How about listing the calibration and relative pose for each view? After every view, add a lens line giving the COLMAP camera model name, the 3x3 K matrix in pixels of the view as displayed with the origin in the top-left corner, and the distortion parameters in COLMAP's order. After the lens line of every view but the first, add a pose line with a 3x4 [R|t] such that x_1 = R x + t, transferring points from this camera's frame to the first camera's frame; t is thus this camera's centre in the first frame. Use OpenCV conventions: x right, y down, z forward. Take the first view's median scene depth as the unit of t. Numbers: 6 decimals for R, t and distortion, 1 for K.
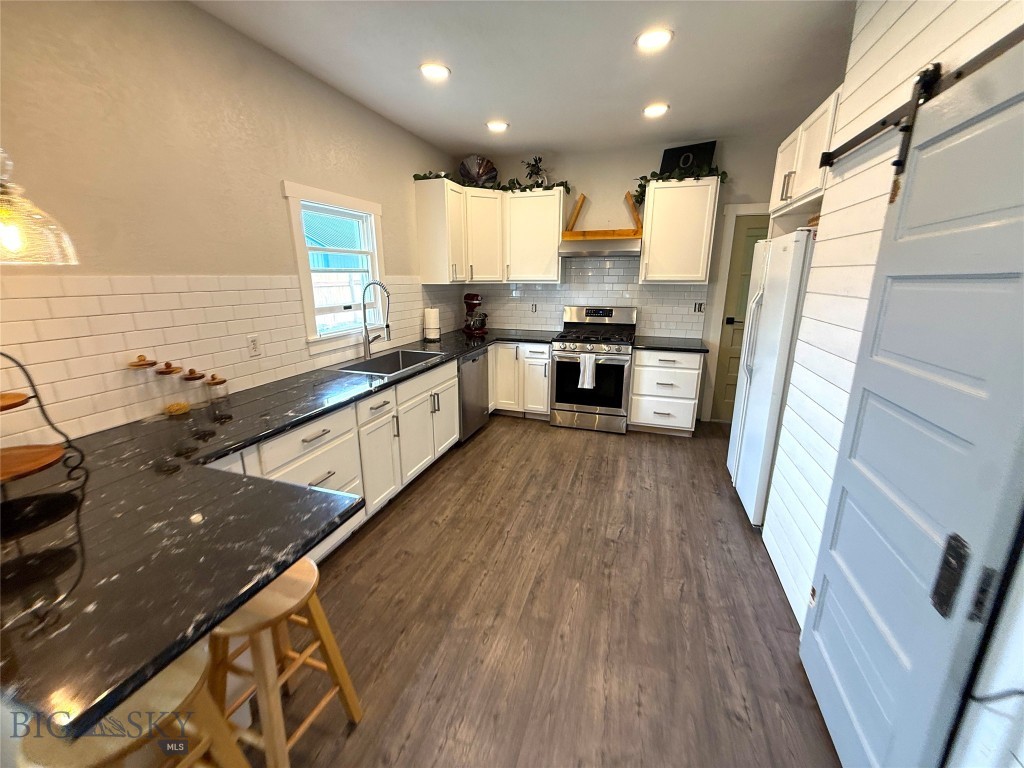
lens RADIAL K [[408.8, 0, 511.2], [0, 408.8, 383.4], [0, 0, 1]] dist [-0.001105, 0.000123]
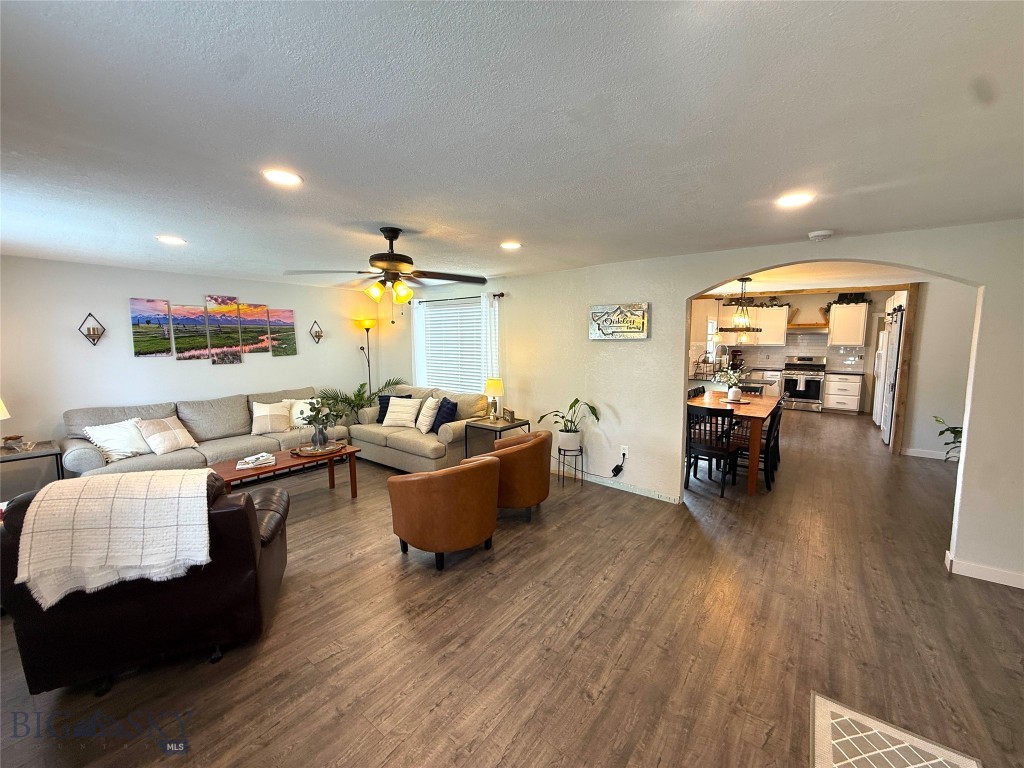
lens RADIAL K [[408.8, 0, 511.2], [0, 408.8, 383.4], [0, 0, 1]] dist [-0.001105, 0.000123]
pose [[0.942988, 0.040182, -0.330391, -0.588661], [-0.089451, 0.986759, -0.135298, 0.425527], [0.320580, 0.157138, 0.934096, -1.657978]]
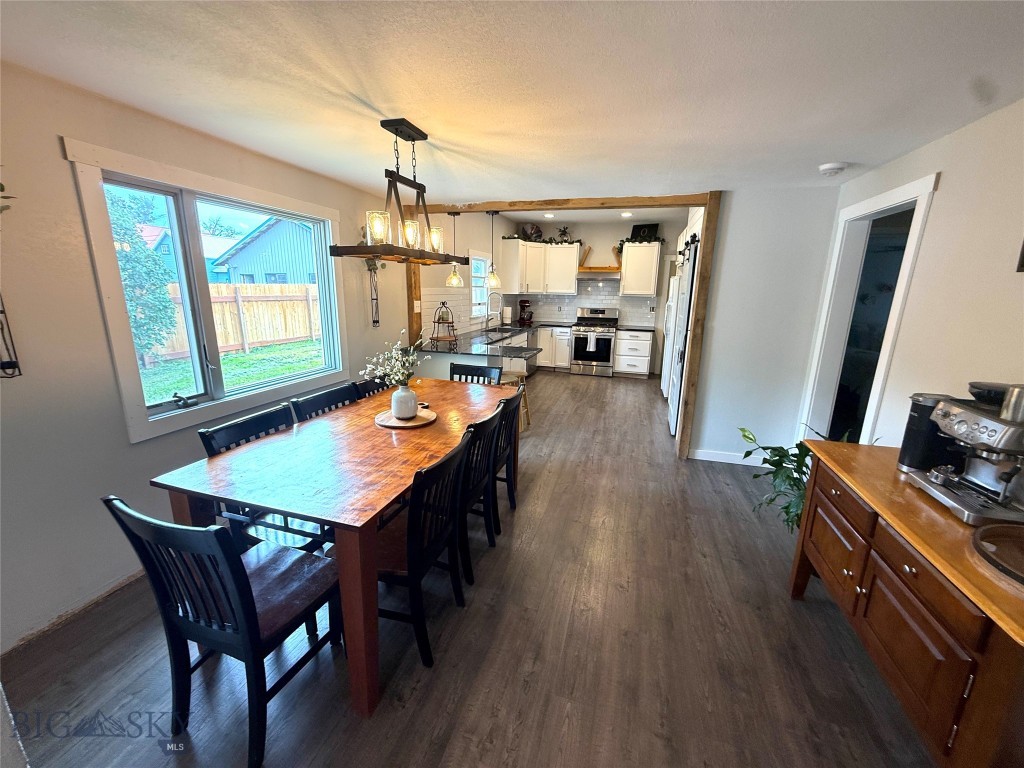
lens RADIAL K [[408.8, 0, 511.2], [0, 408.8, 383.4], [0, 0, 1]] dist [-0.001105, 0.000123]
pose [[0.999594, 0.013179, 0.025263, -0.221054], [-0.012428, 0.999484, -0.029628, 0.215125], [-0.025641, 0.029302, 0.999242, -0.830675]]
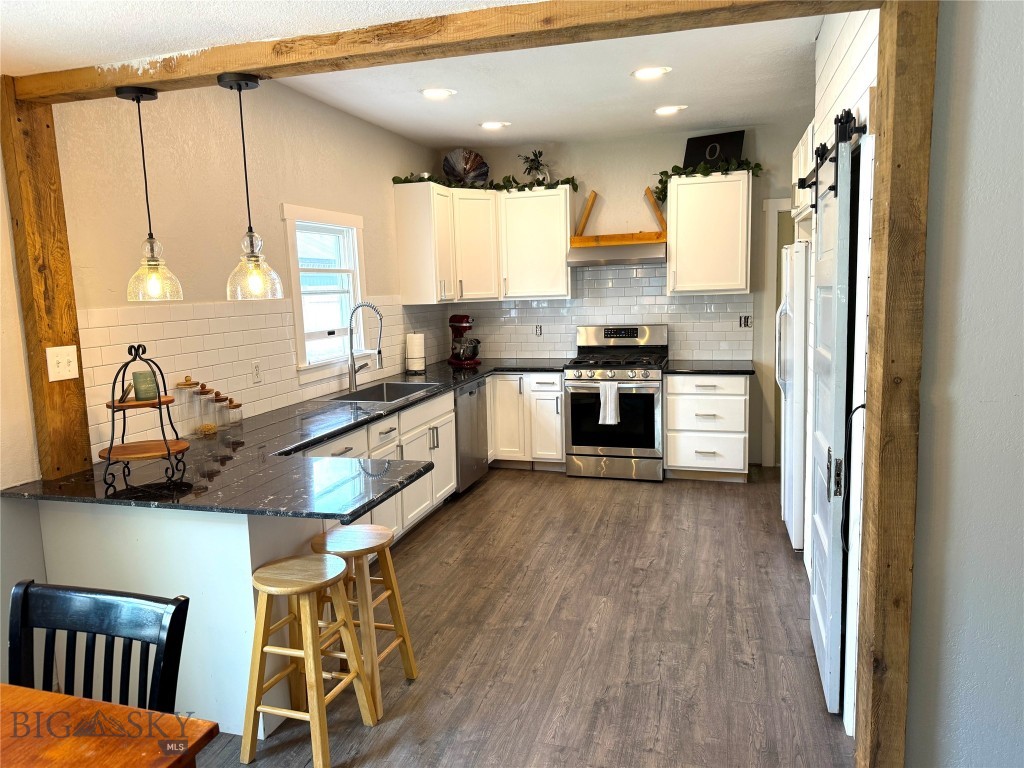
lens RADIAL K [[713.6, 0, 504.7], [0, 713.6, 377.6], [0, 0, 1]] dist [0.154998, -0.268367]
pose [[0.999212, -0.033095, 0.021924, -0.050180], [0.035656, 0.990984, -0.129149, 0.094795], [-0.017452, 0.129829, 0.991383, -0.407596]]
